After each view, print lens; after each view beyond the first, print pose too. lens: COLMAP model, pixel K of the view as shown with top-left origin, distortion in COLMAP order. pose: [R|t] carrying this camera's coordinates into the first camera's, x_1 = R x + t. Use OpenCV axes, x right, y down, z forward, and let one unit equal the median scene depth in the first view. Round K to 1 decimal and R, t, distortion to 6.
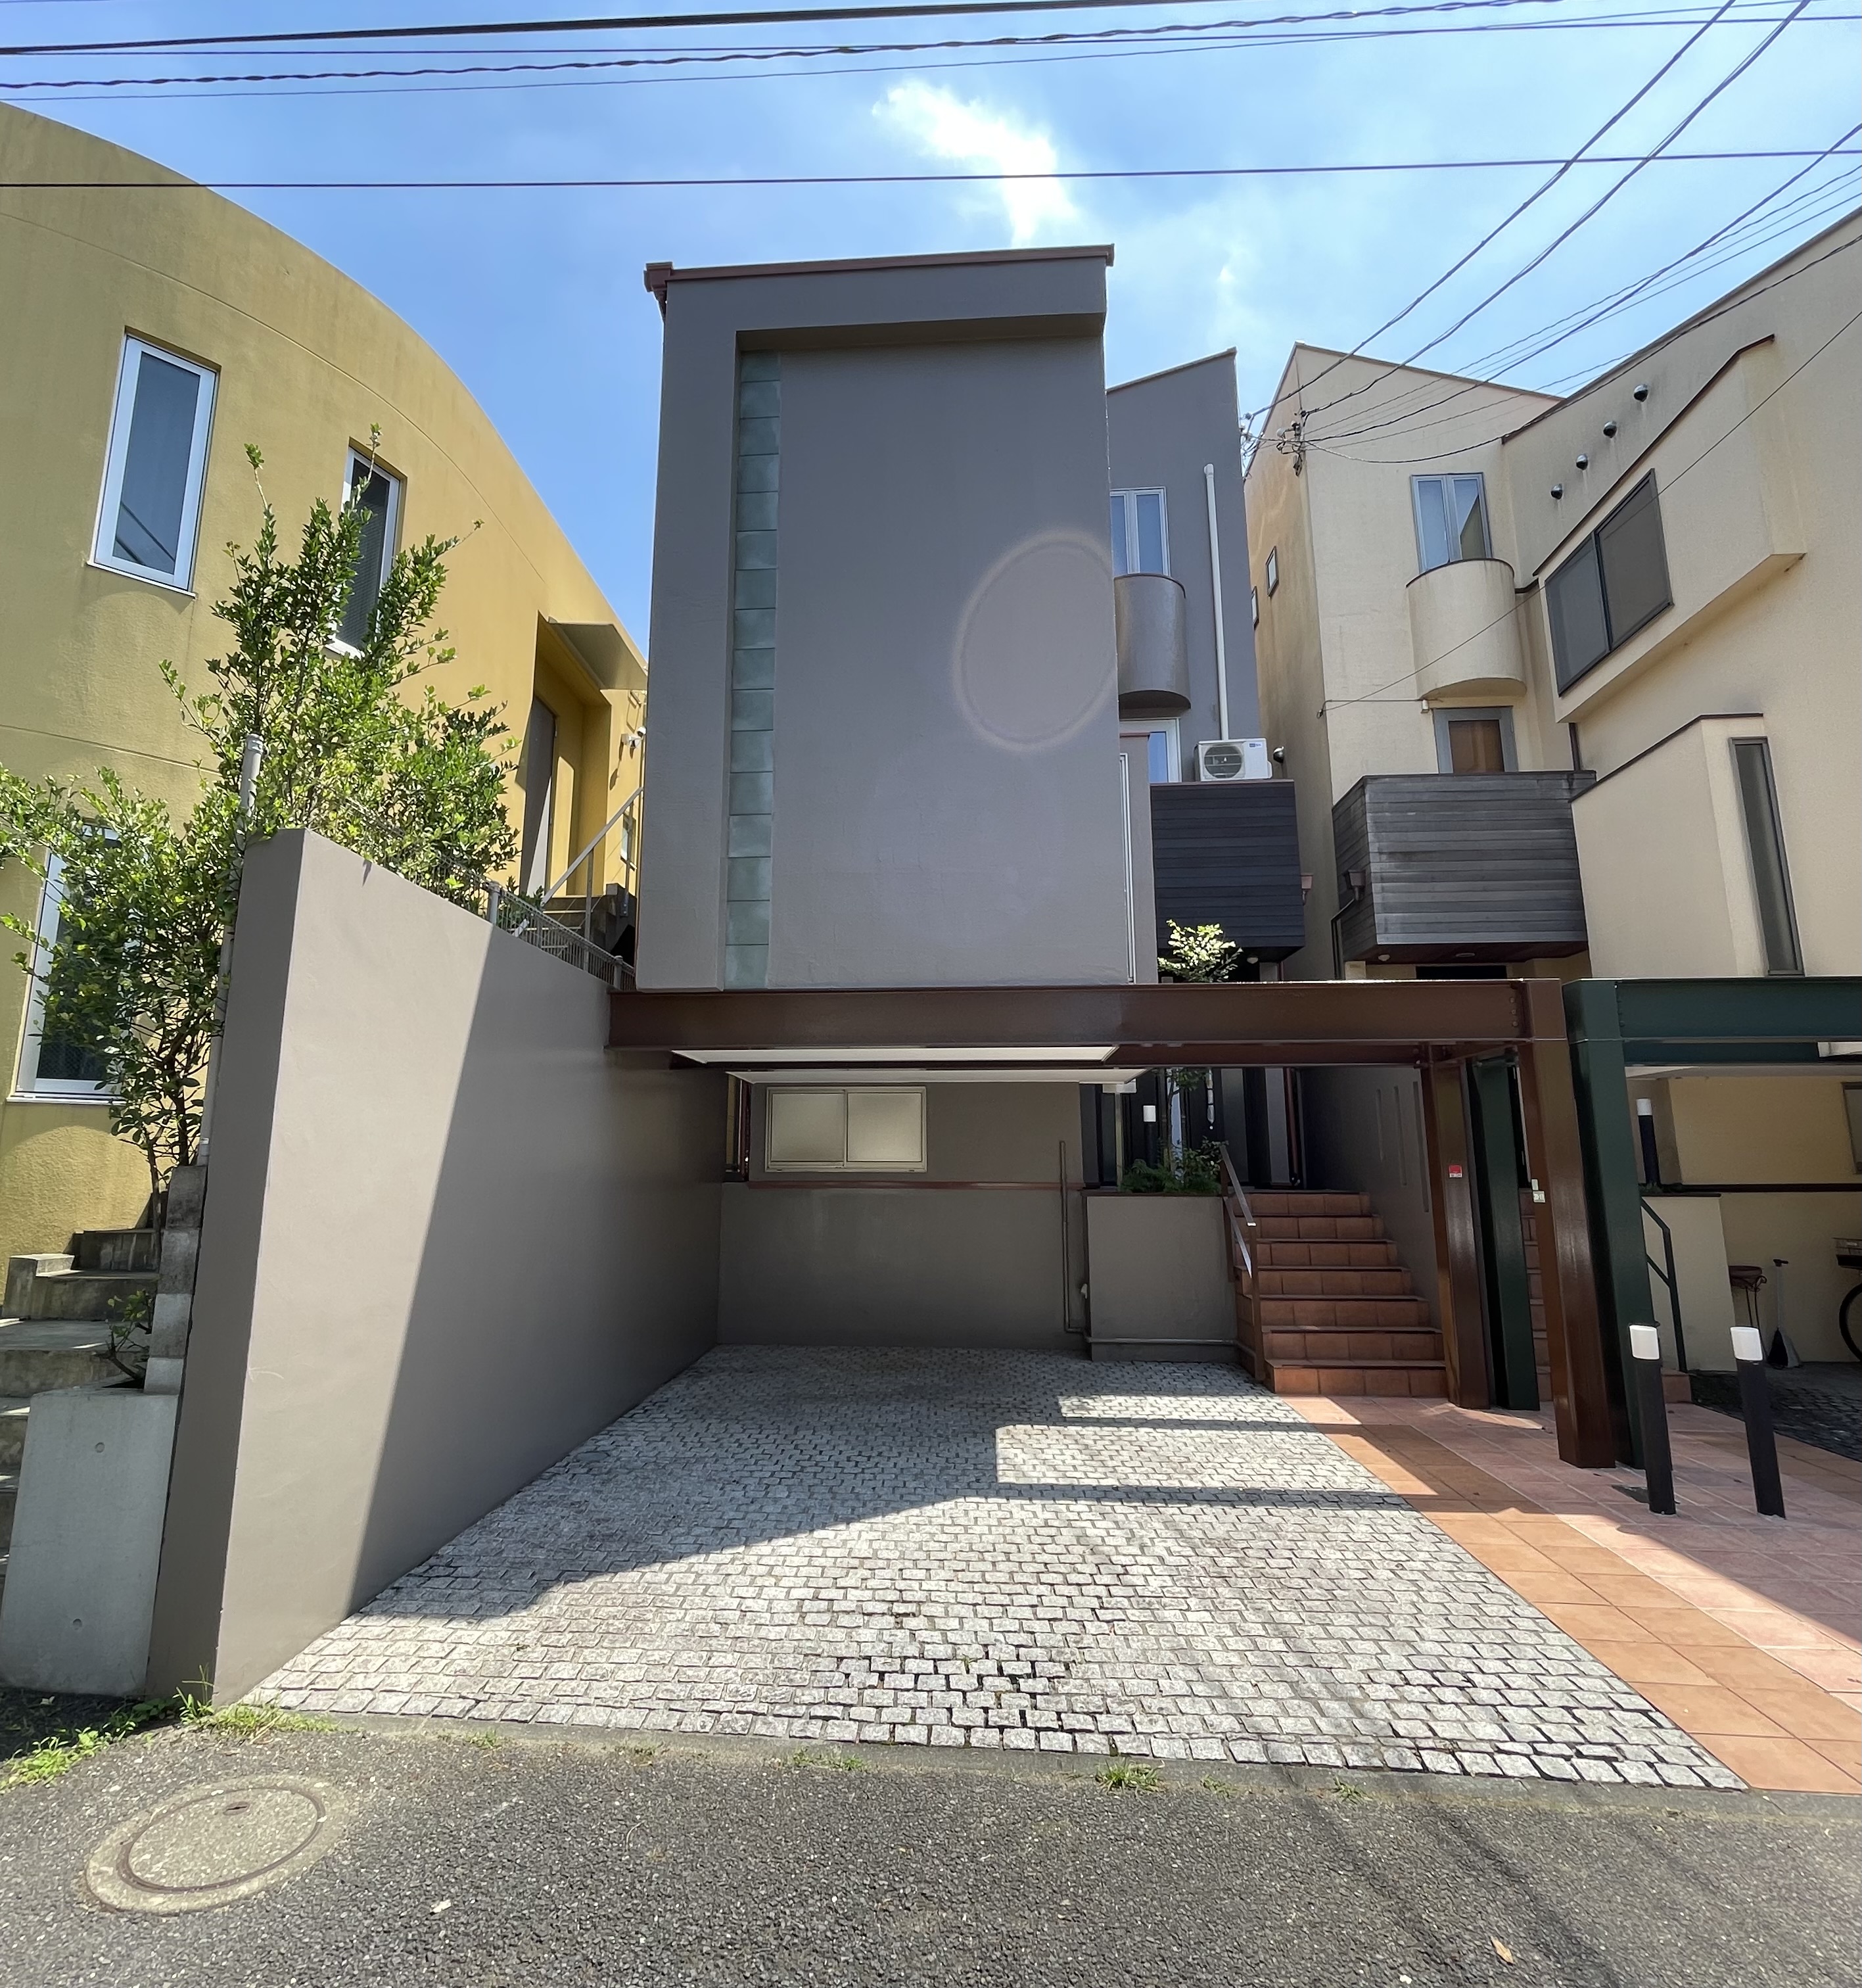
lens RADIAL K [[1050.8, 0, 924.1], [0, 1050.8, 997.6], [0, 0, 1]] dist [-0.015725, 0.000039]
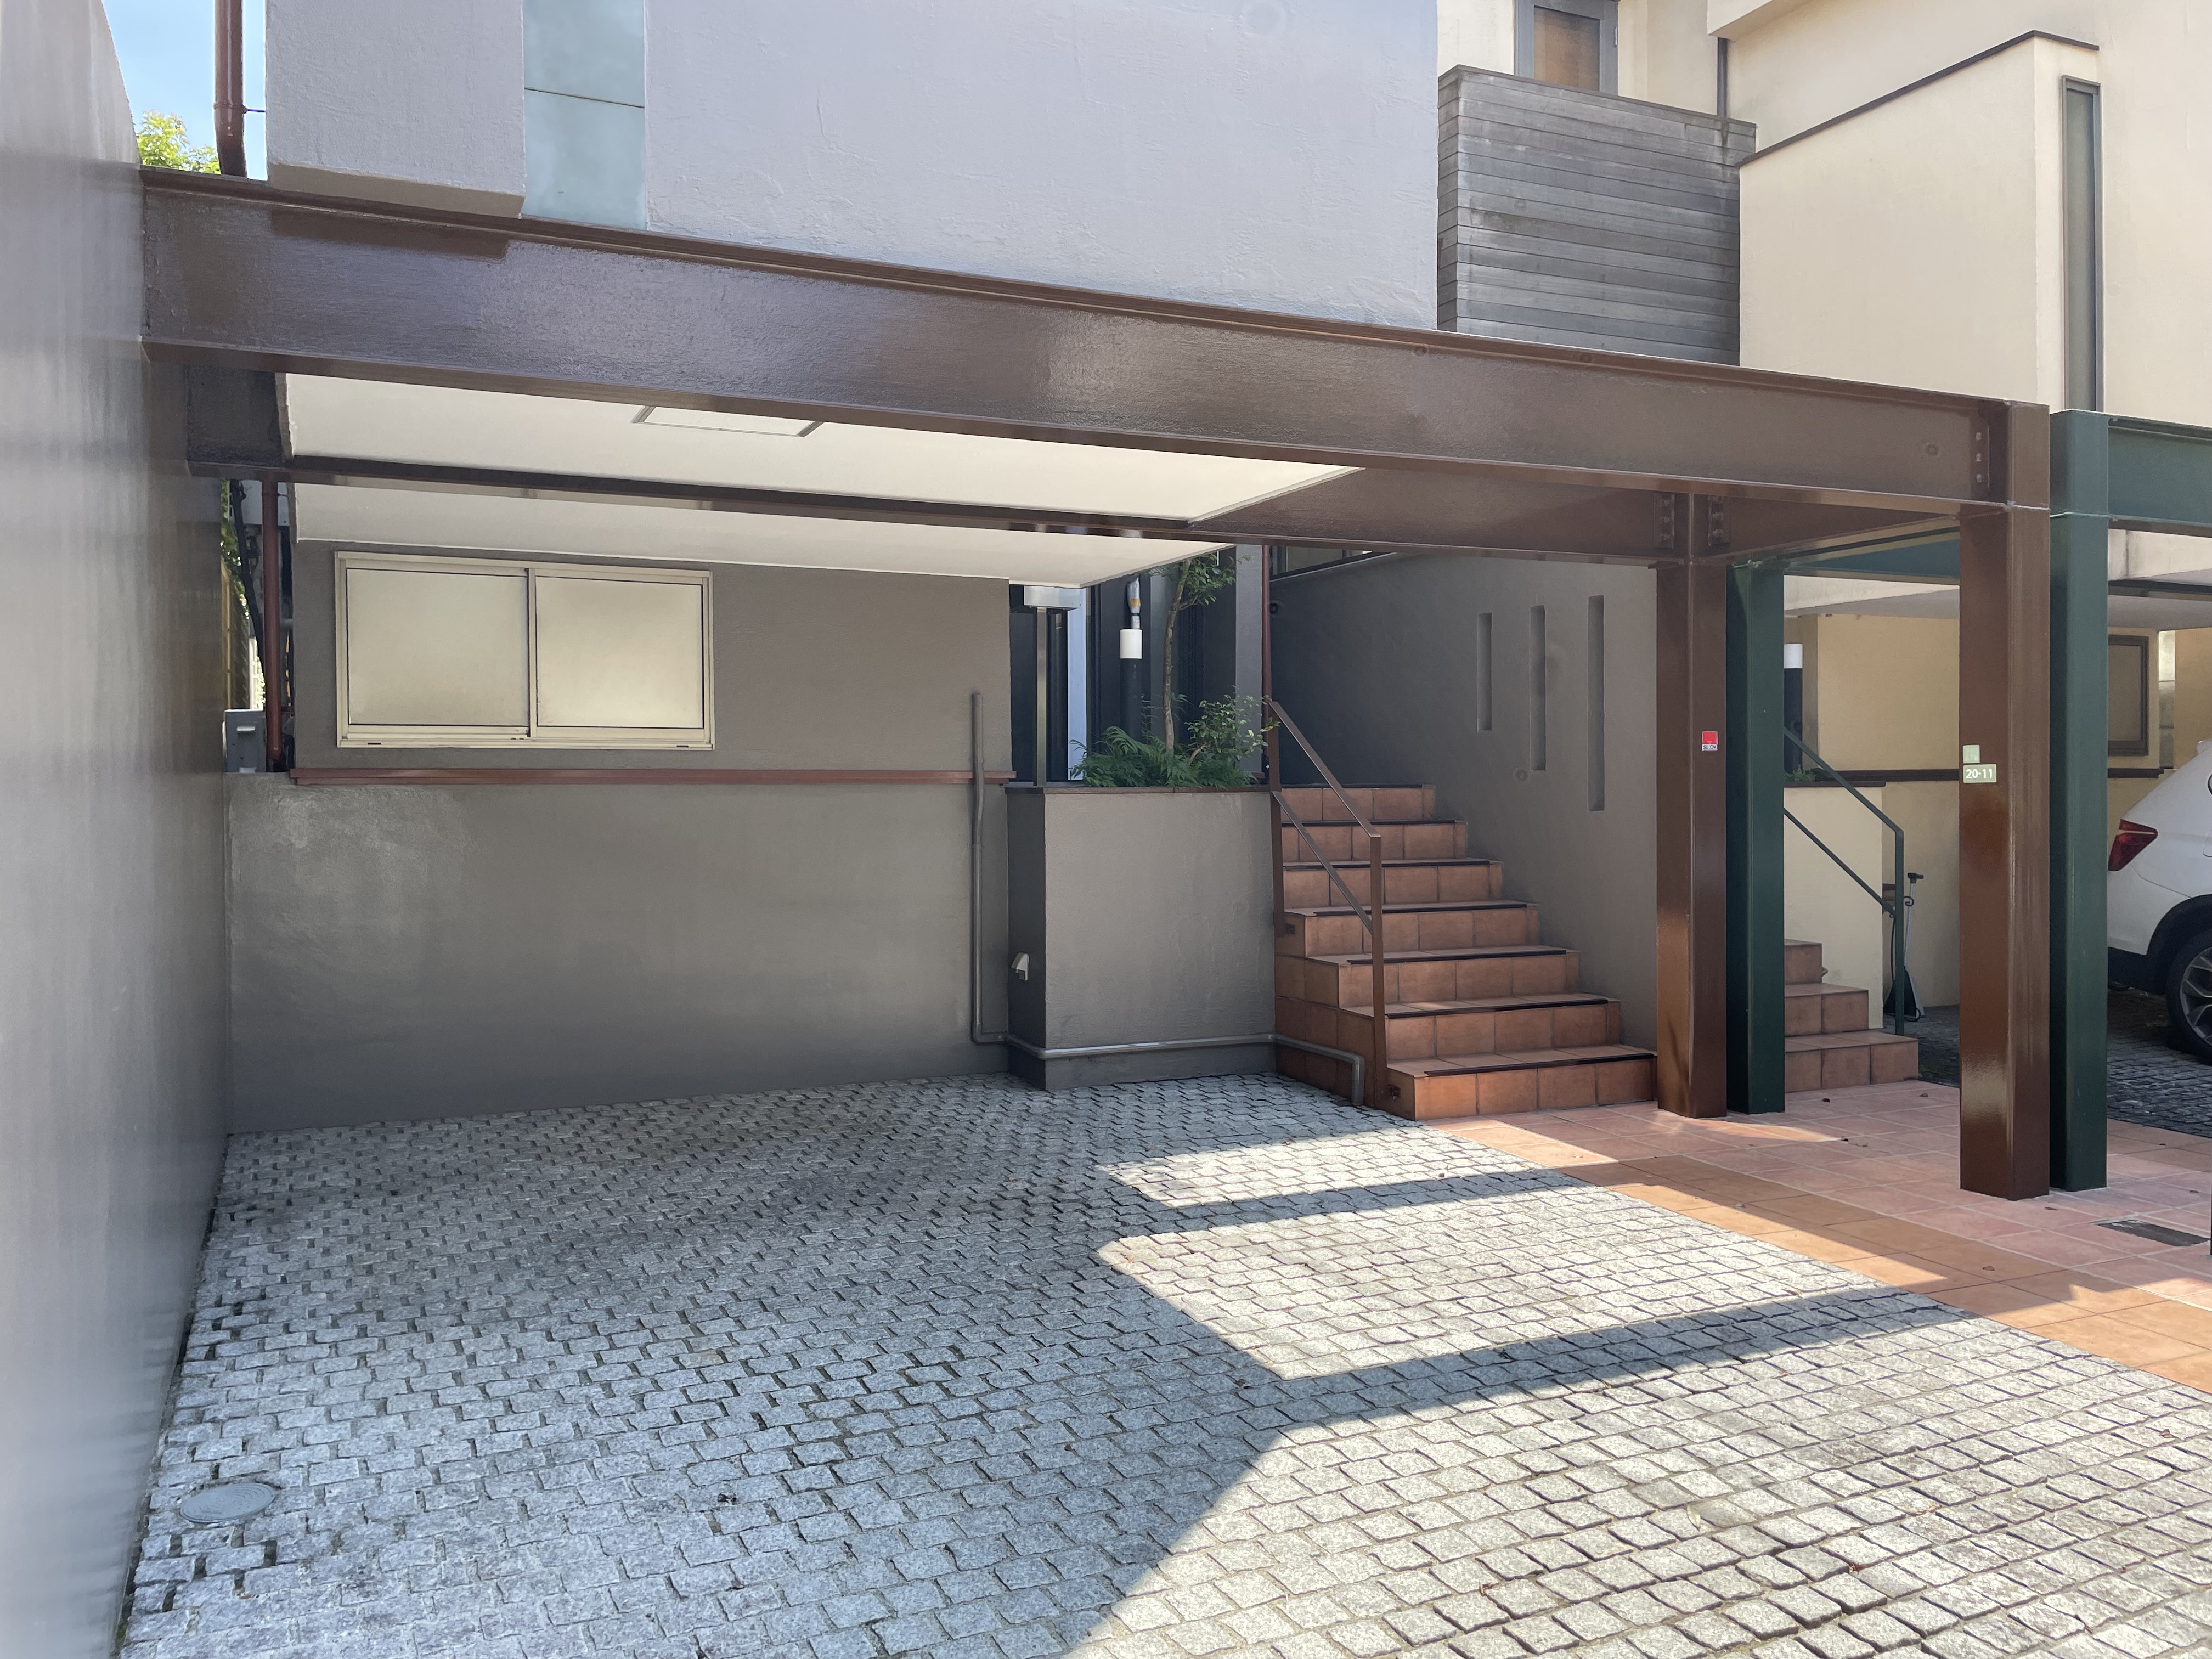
lens RADIAL K [[1639.6, 0, 1103.0], [0, 1639.6, 817.0], [0, 0, 1]] dist [0.041272, -0.044381]
pose [[0.890567, -0.015584, 0.454585, -0.304958], [-0.069093, 0.983180, 0.169065, 0.094842], [-0.449574, -0.181973, 0.874511, 0.417194]]
